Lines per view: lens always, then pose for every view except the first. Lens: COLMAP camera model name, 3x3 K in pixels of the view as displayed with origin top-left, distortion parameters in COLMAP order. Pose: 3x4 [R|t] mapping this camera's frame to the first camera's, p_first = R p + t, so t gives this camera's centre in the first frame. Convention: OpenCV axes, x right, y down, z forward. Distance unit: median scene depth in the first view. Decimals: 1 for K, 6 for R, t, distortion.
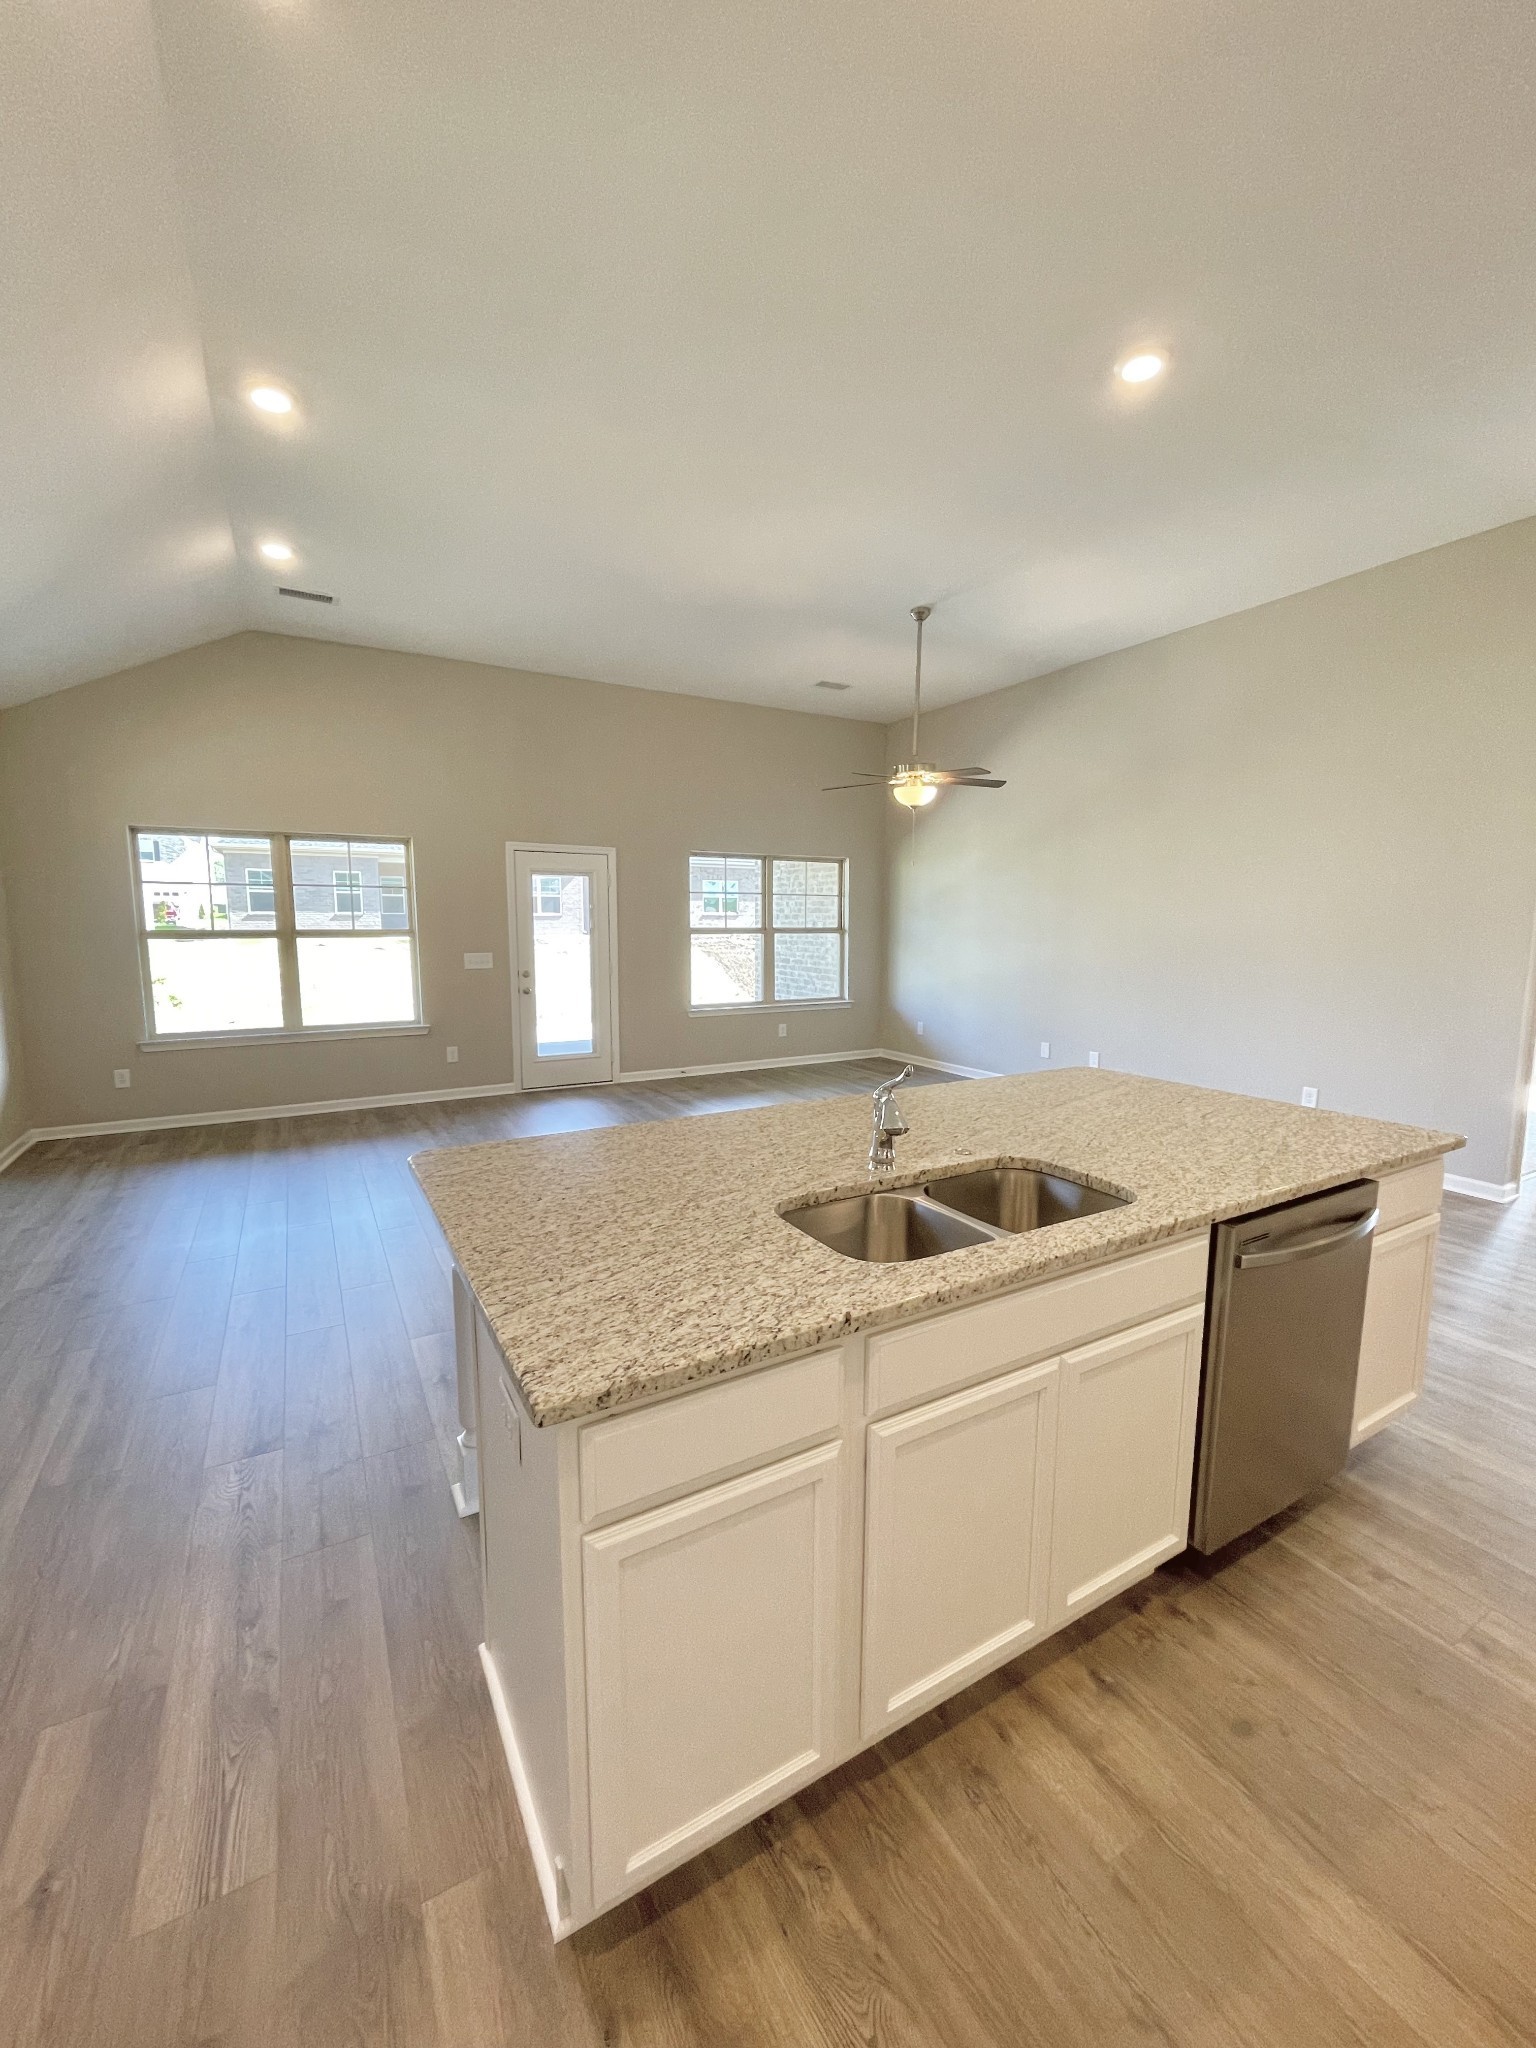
lens RADIAL K [[822.5, 0, 769.5], [0, 822.5, 1021.8], [0, 0, 1]] dist [-0.003431, -0.000487]
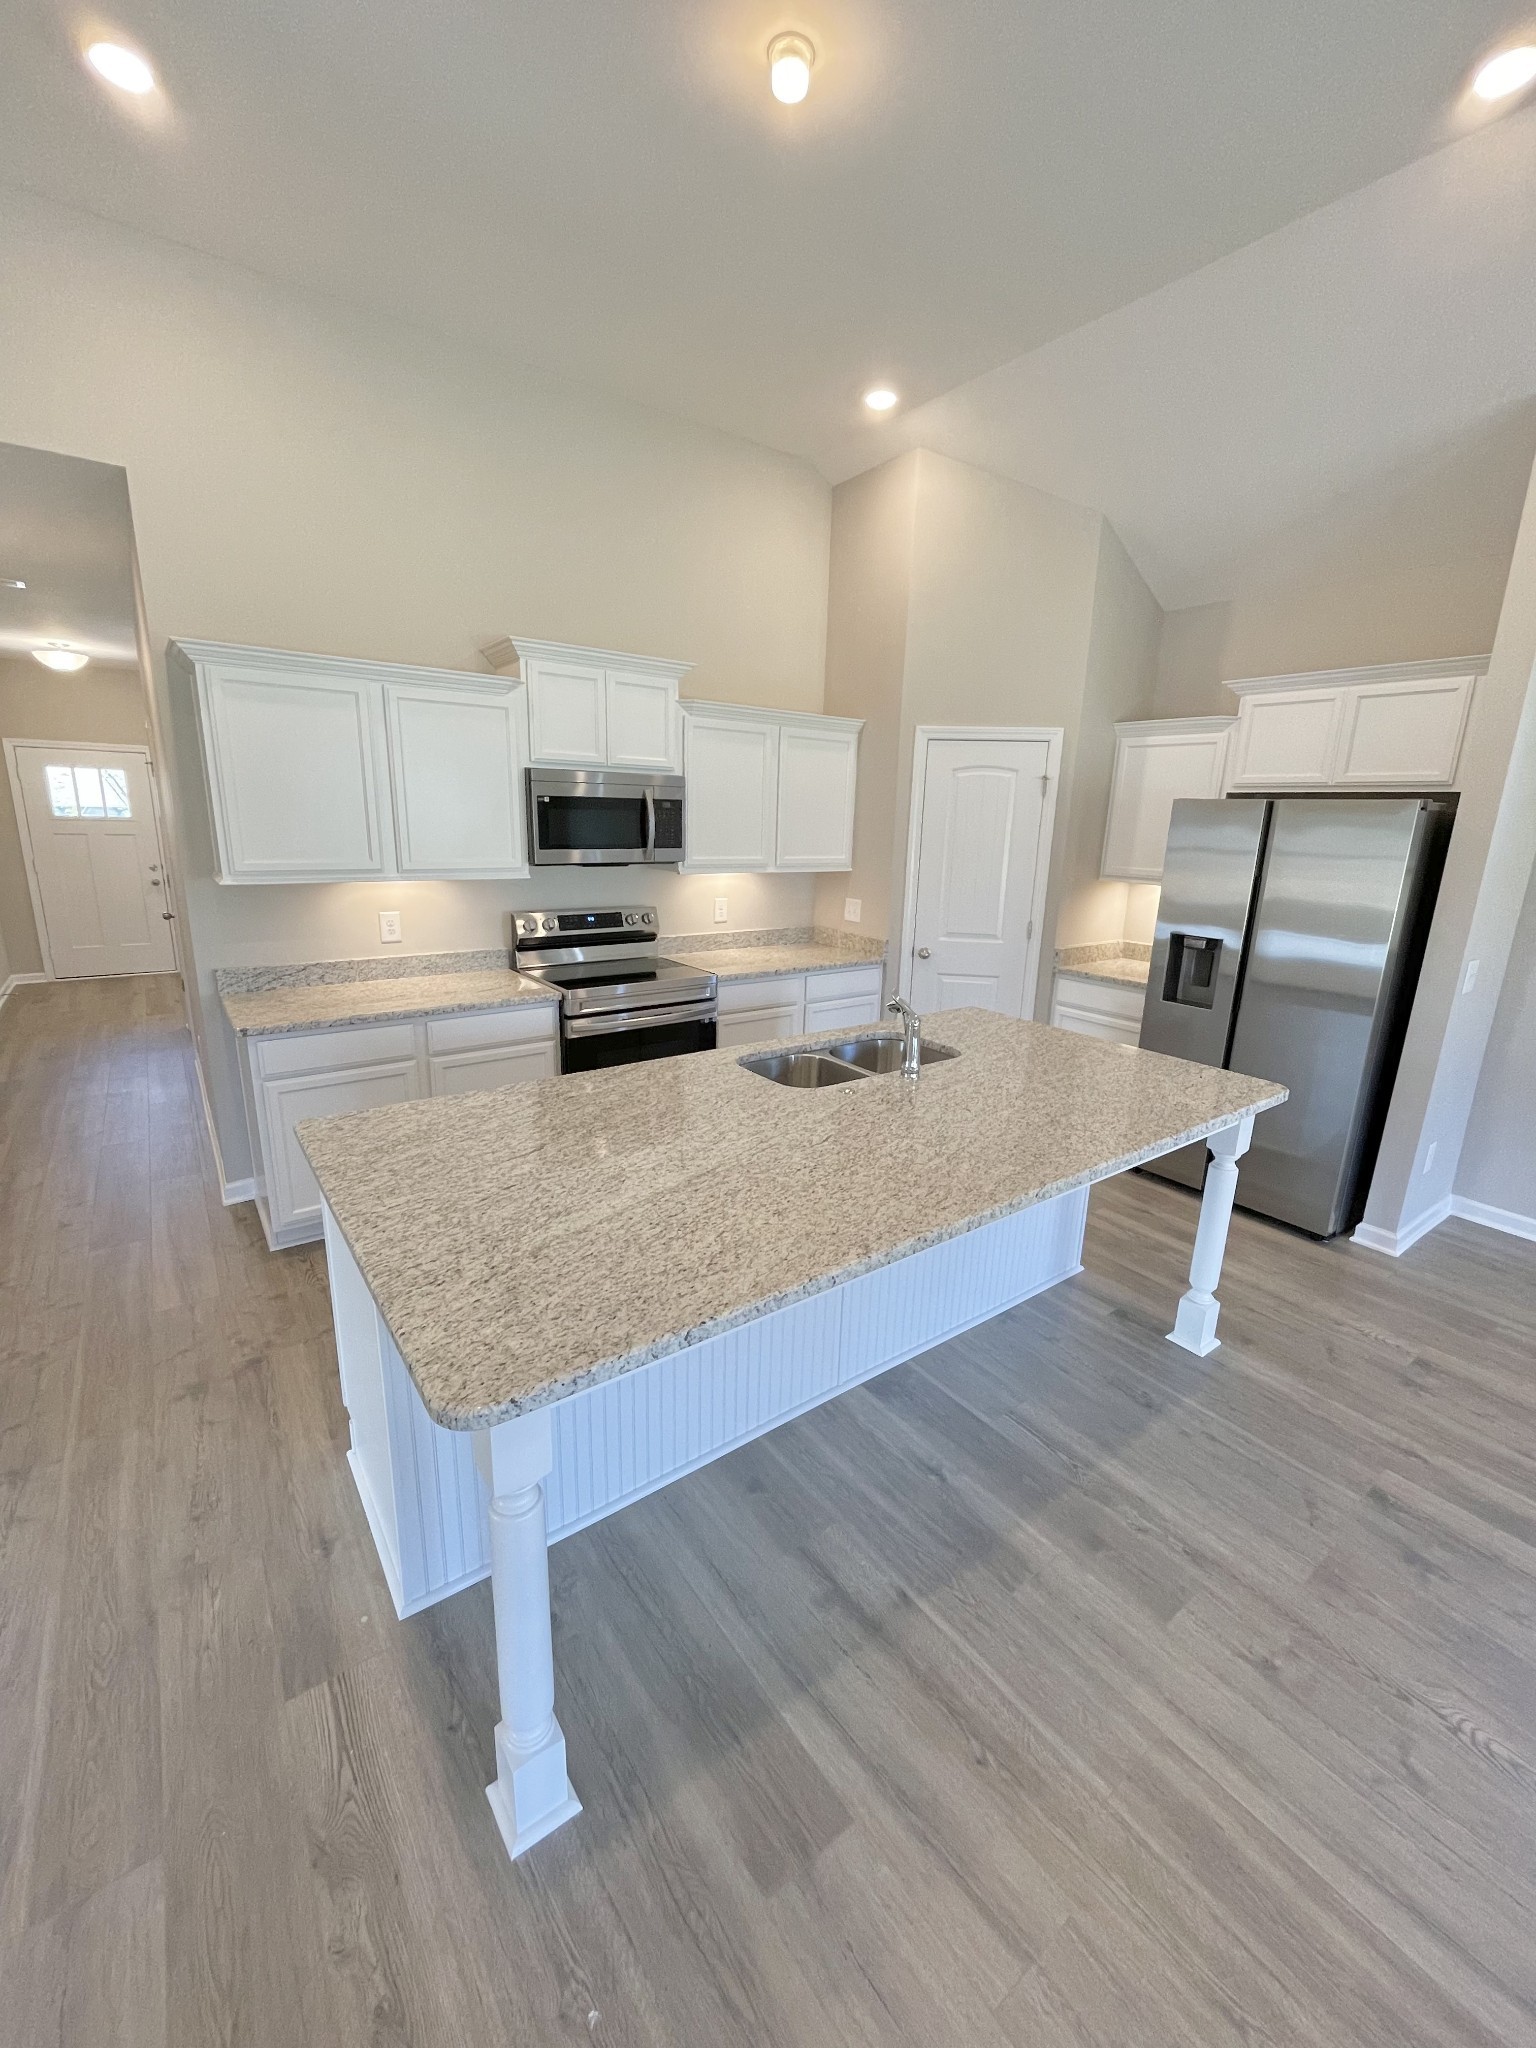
lens RADIAL K [[822.5, 0, 764.7], [0, 822.5, 1033.6], [0, 0, 1]] dist [-0.003431, -0.000487]
pose [[-0.993251, 0.001032, -0.115980, 0.145166], [-0.042922, 0.925697, 0.375822, -0.102255], [0.107750, 0.378264, -0.919405, 0.605353]]
